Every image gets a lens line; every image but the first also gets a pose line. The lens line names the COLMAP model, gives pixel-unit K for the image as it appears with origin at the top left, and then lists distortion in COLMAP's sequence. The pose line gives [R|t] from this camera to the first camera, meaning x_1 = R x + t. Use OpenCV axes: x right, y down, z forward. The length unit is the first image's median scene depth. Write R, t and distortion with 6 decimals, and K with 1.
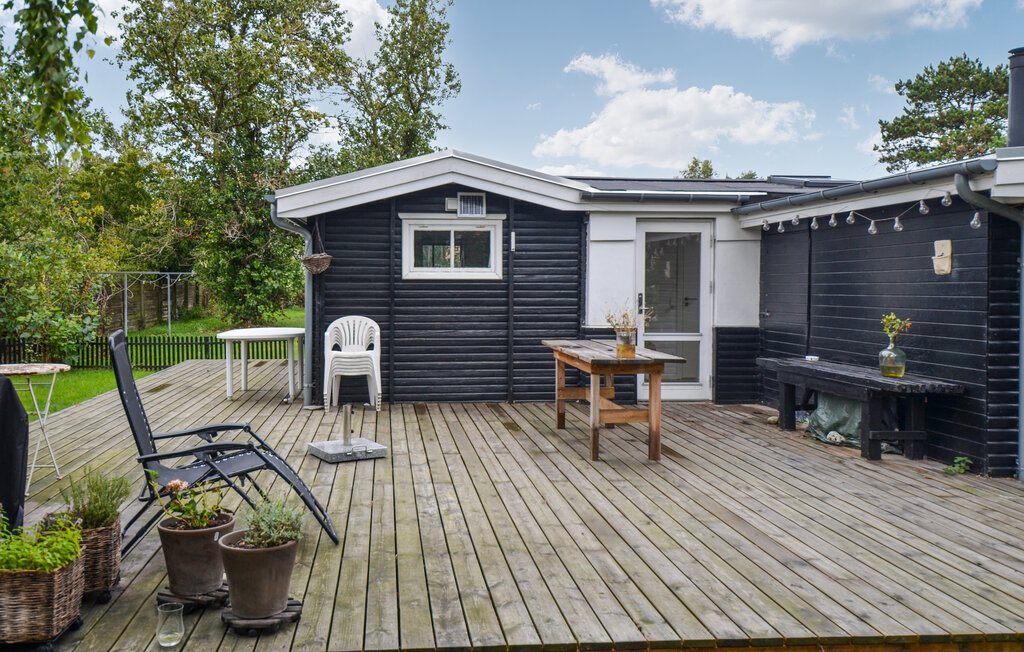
lens RADIAL K [[859.6, 0, 488.1], [0, 859.6, 301.9], [0, 0, 1]] dist [0.051489, -0.035005]
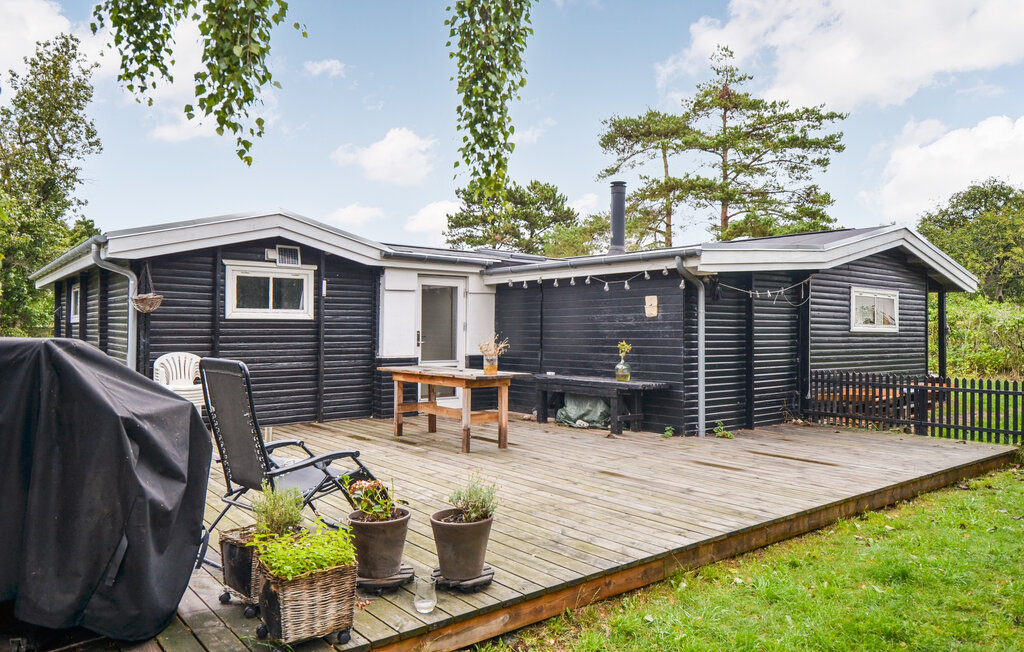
lens RADIAL K [[678.1, 0, 519.8], [0, 678.1, 324.3], [0, 0, 1]] dist [0.021328, -0.009984]
pose [[0.835517, 0.004304, 0.549448, -0.268009], [0.012011, 0.999587, -0.026094, 0.008978], [-0.549334, 0.028401, 0.835120, 0.047979]]
